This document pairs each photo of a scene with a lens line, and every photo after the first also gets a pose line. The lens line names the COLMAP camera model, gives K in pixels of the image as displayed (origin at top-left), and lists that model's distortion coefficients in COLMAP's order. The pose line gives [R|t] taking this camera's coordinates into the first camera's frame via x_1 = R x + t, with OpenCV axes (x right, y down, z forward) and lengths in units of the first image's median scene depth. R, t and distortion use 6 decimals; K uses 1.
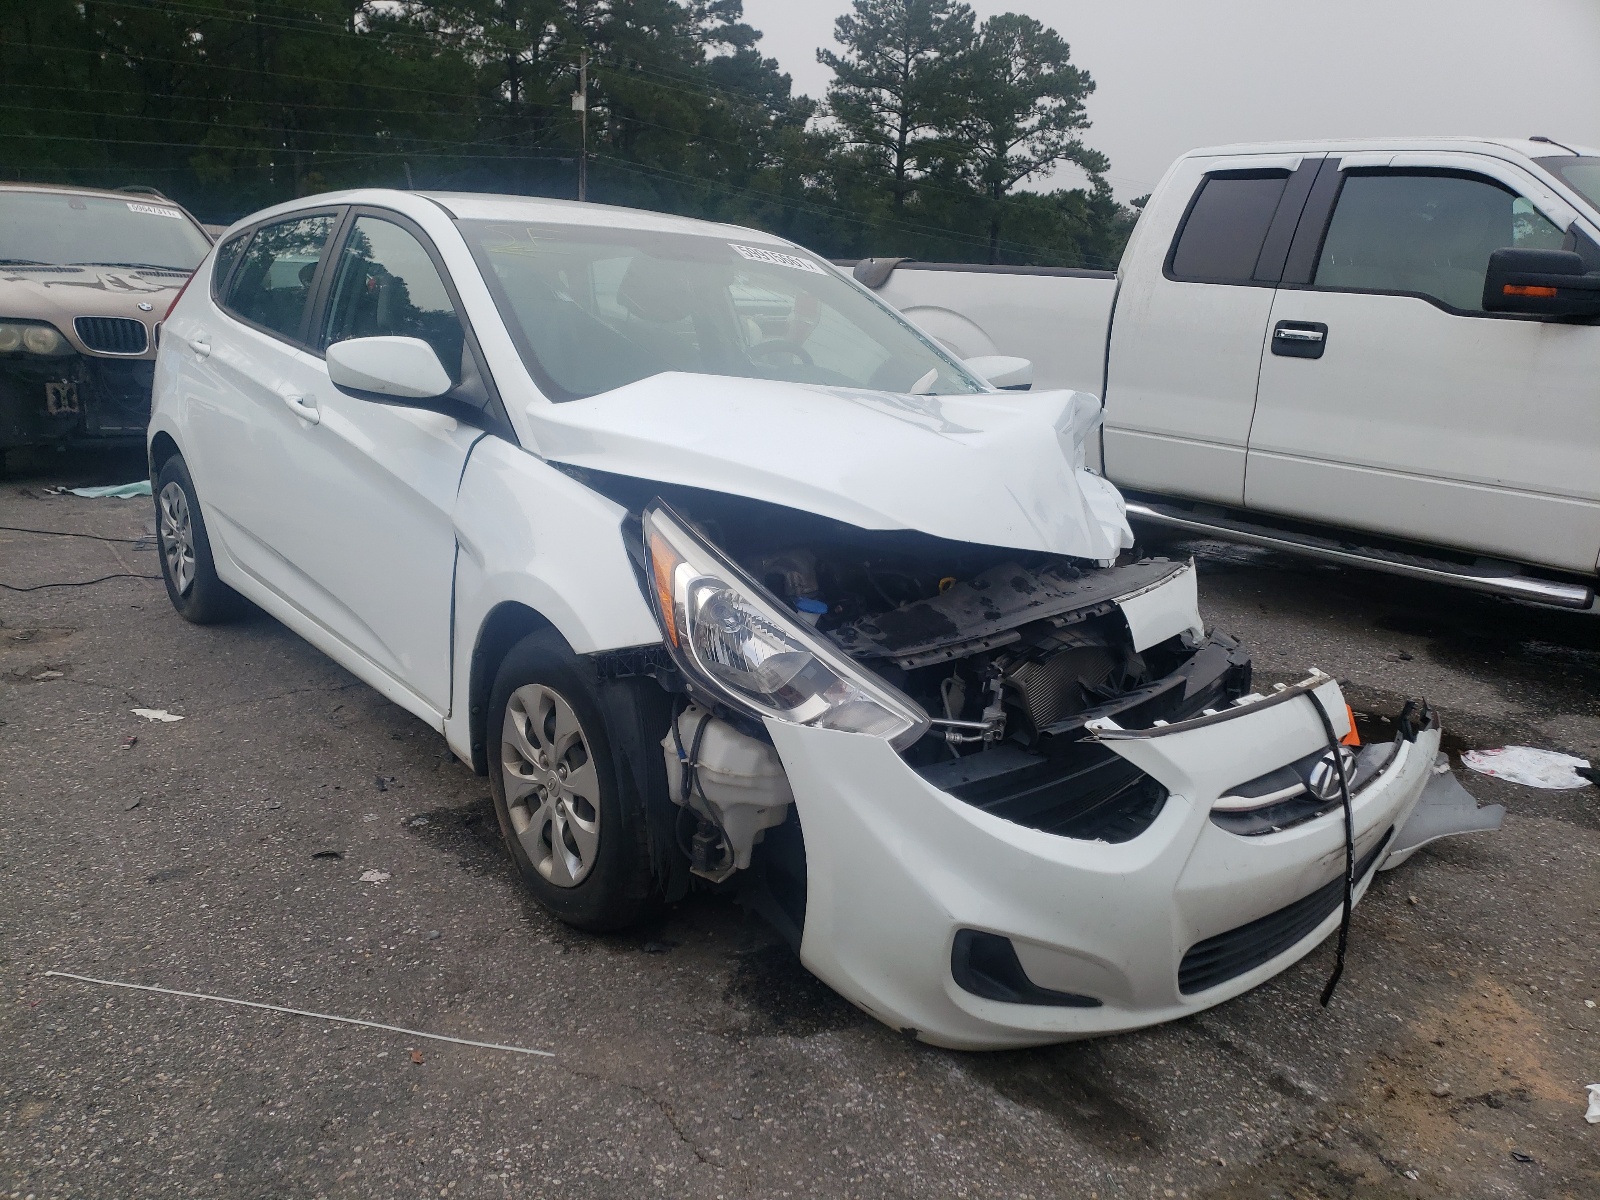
lens RADIAL K [[1209.1, 0, 800.7], [0, 1209.1, 603.9], [0, 0, 1]] dist [0.005326, 0.003062]
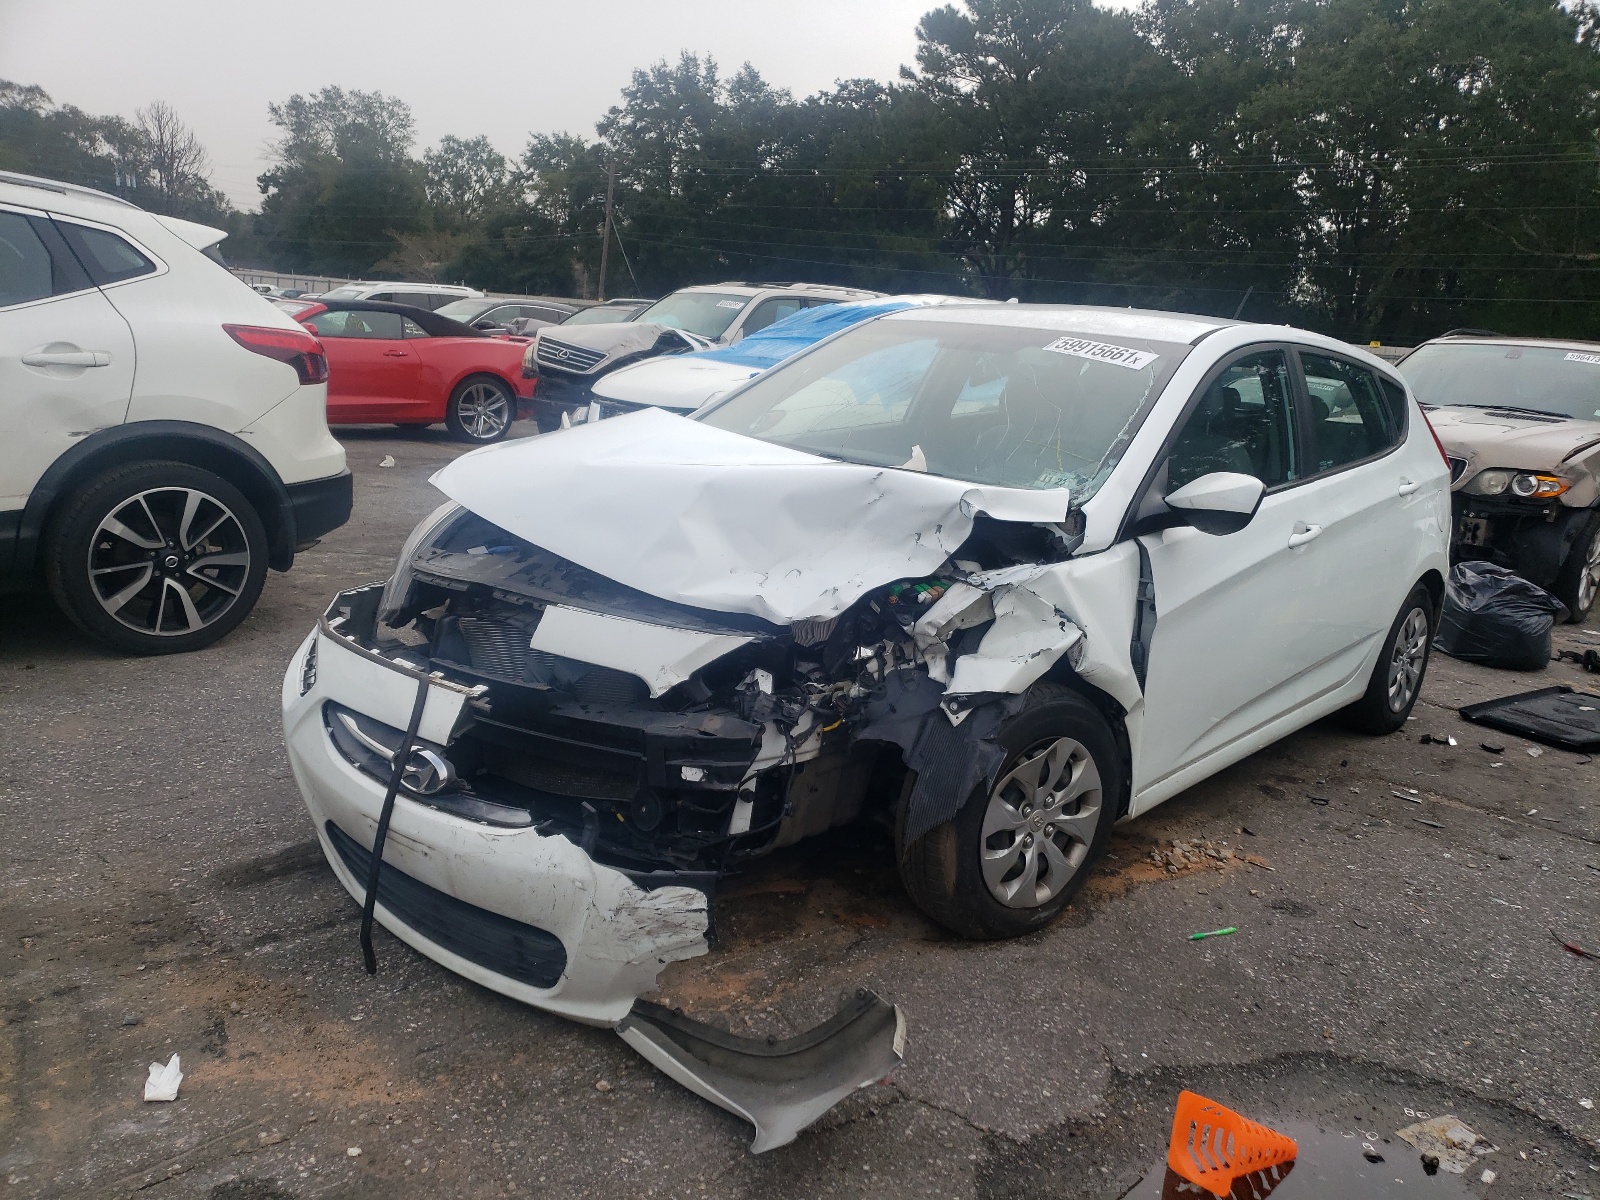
lens RADIAL K [[1209.1, 0, 801.4], [0, 1209.1, 596.7], [0, 0, 1]] dist [0.005326, 0.003062]
pose [[0.208735, 0.211021, -0.954934, 1.623186], [-0.338401, 0.931709, 0.131919, -0.278060], [0.917559, 0.295615, 0.265890, 1.065006]]
